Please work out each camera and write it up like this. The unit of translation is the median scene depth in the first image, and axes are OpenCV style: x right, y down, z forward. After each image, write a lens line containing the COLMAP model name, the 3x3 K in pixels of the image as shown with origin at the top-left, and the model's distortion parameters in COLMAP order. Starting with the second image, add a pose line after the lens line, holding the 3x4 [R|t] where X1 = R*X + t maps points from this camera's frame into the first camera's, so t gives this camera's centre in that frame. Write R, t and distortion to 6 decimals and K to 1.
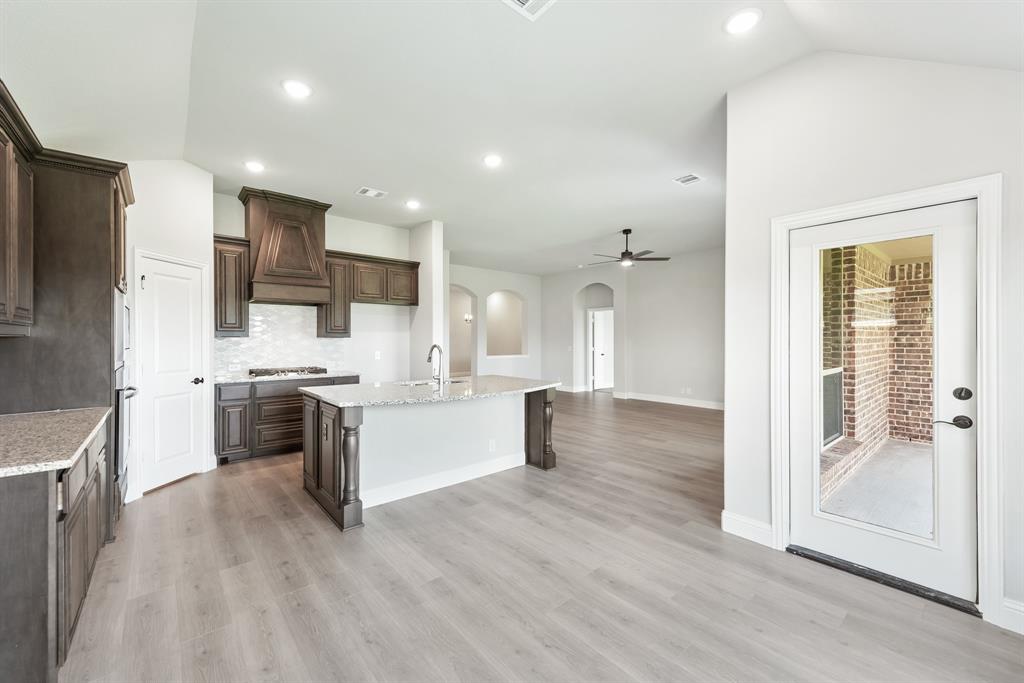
lens RADIAL K [[407.5, 0, 510.5], [0, 407.5, 343.9], [0, 0, 1]] dist [0.007819, -0.000140]
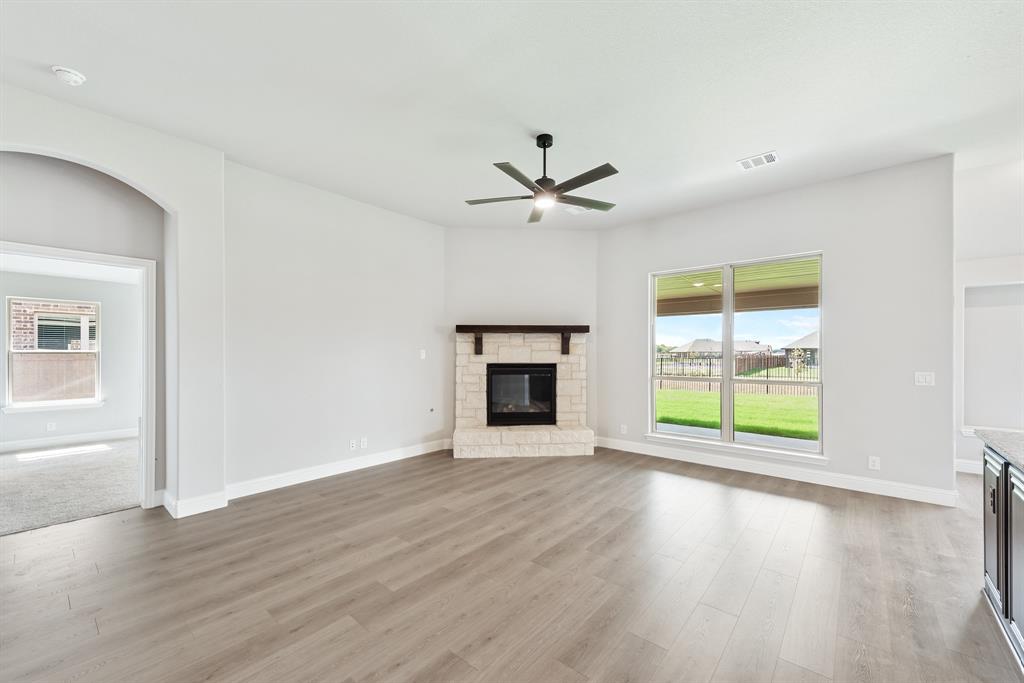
lens RADIAL K [[405.5, 0, 512.4], [0, 405.5, 353.1], [0, 0, 1]] dist [0.012131, -0.000016]
pose [[-0.162639, -0.001787, 0.986684, -0.279257], [0.011291, 0.999930, 0.003672, -0.016929], [-0.986621, 0.011738, -0.162607, 1.489781]]
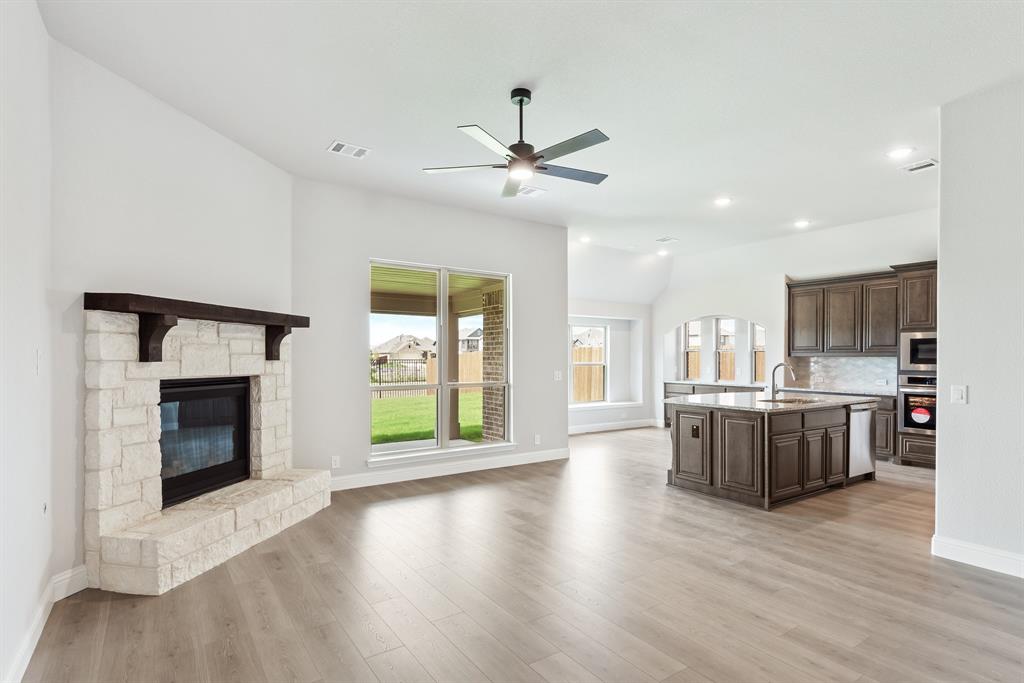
lens RADIAL K [[520.1, 0, 514.1], [0, 520.1, 363.2], [0, 0, 1]] dist [0.002531, 0.000279]
pose [[-0.995358, -0.002557, 0.096204, 0.320420], [-0.000385, 0.999745, 0.022587, -0.023307], [-0.096237, 0.022445, -0.995105, 2.024572]]
